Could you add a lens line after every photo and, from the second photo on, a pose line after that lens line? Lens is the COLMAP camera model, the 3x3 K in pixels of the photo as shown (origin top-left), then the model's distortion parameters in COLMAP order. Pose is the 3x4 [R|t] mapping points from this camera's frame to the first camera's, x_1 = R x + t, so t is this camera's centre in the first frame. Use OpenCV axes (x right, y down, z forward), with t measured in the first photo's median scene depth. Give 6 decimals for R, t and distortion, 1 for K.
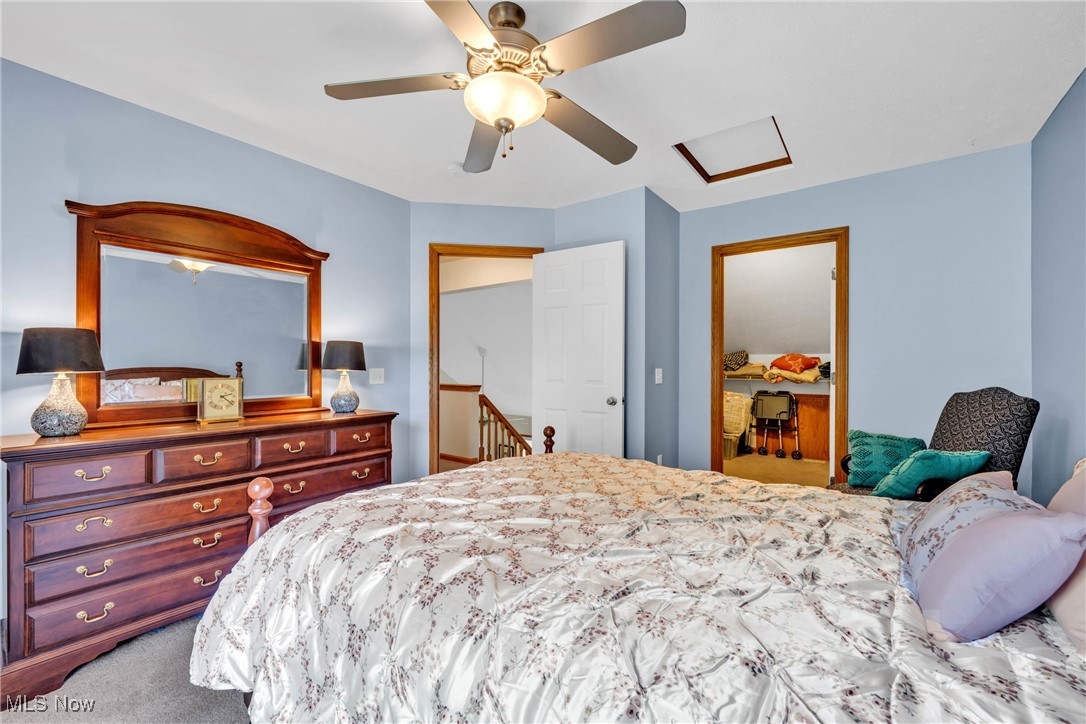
lens RADIAL K [[451.2, 0, 543.7], [0, 451.2, 363.9], [0, 0, 1]] dist [-0.000445, -0.000122]
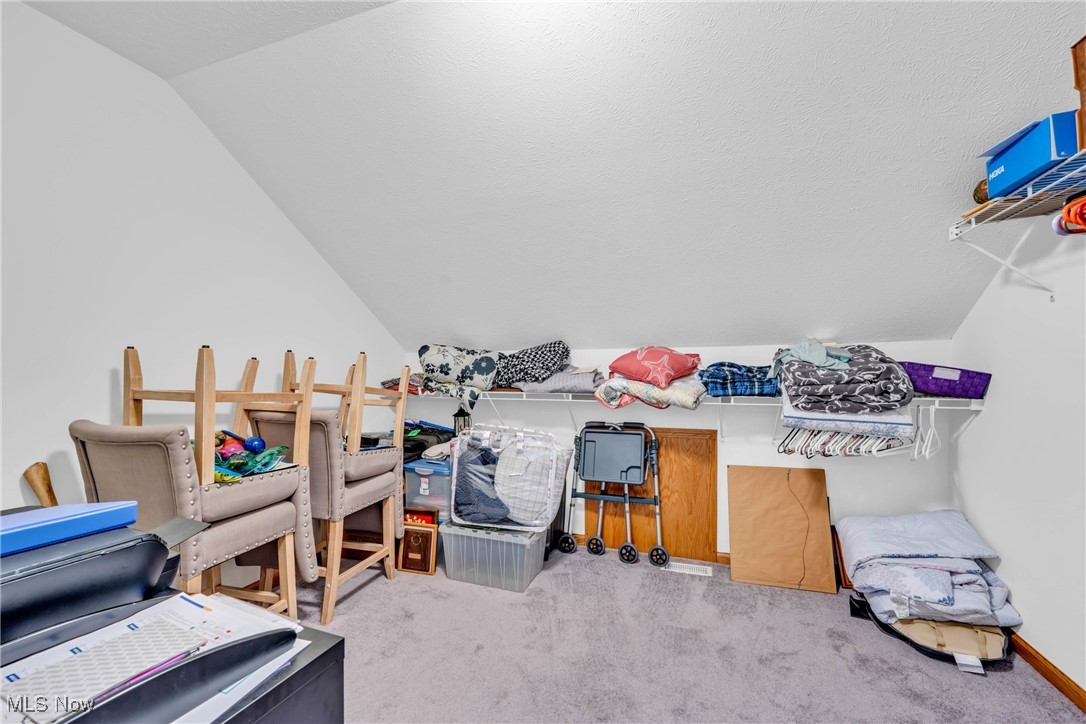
lens RADIAL K [[451.2, 0, 545.3], [0, 451.2, 365.1], [0, 0, 1]] dist [-0.000445, -0.000122]
pose [[0.956389, 0.007477, 0.292000, 0.296713], [-0.001551, 0.999788, -0.020522, 0.007270], [-0.292092, 0.019175, 0.956198, 0.559066]]
